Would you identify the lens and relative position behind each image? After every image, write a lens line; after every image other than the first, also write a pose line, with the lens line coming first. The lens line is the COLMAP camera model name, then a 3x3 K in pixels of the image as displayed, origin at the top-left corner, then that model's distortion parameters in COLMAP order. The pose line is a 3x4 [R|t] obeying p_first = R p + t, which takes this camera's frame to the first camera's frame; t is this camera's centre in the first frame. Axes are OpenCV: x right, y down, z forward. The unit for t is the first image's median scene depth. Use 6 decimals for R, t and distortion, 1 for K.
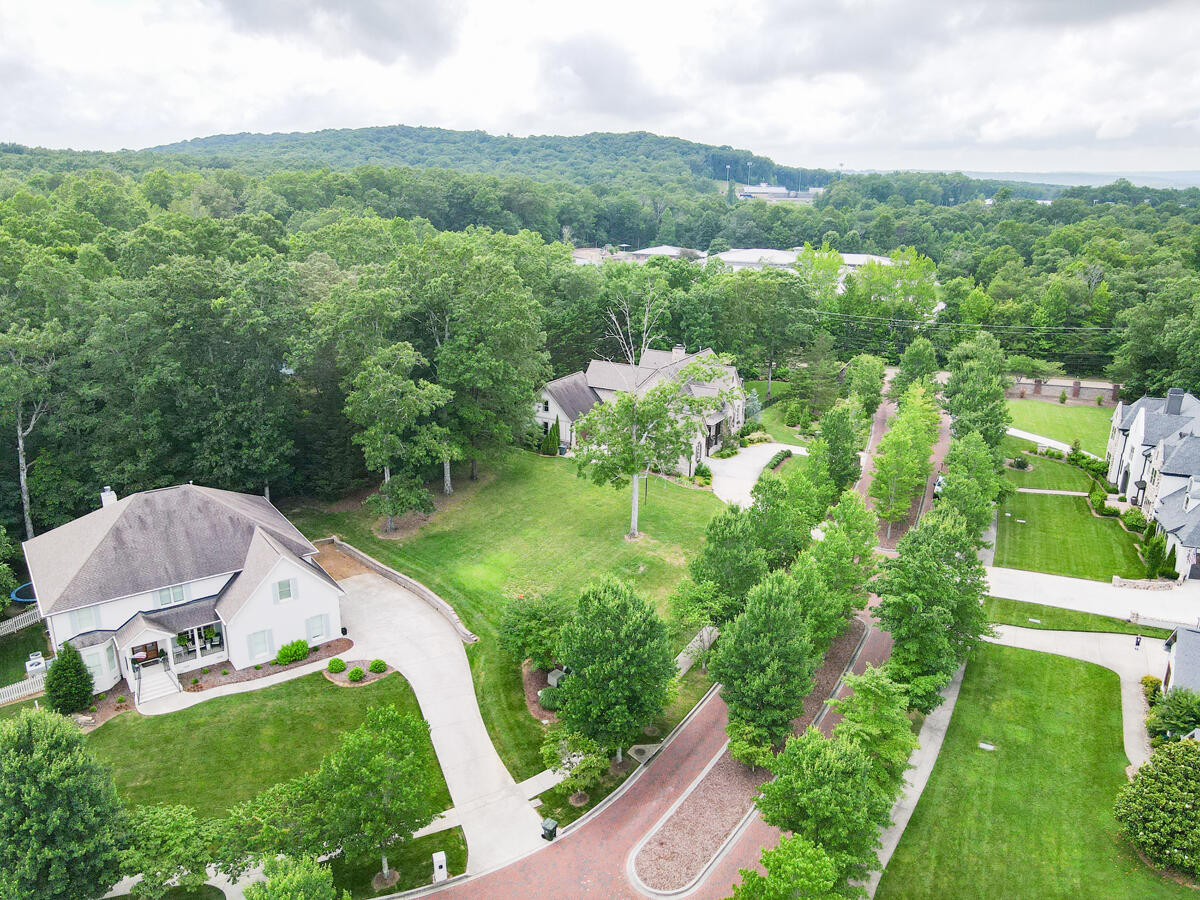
lens RADIAL K [[872.8, 0, 608.7], [0, 872.8, 456.3], [0, 0, 1]] dist [0.000075, 0.036612]
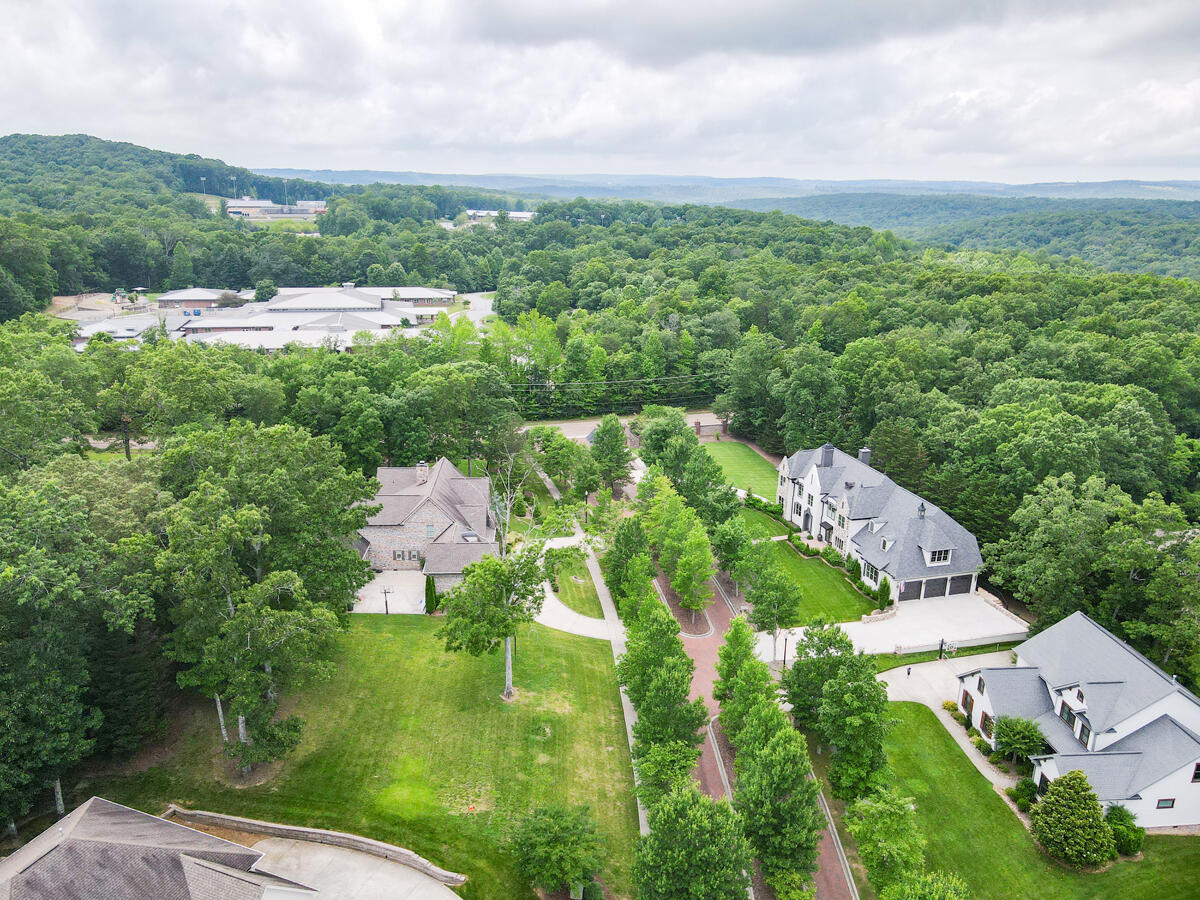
lens RADIAL K [[869.2, 0, 603.8], [0, 869.2, 465.1], [0, 0, 1]] dist [0.009541, 0.008780]
pose [[0.842875, -0.165639, 0.511981, -0.266875], [0.160925, 0.985494, 0.053901, -0.155774], [-0.513482, 0.036959, 0.857304, 0.069335]]
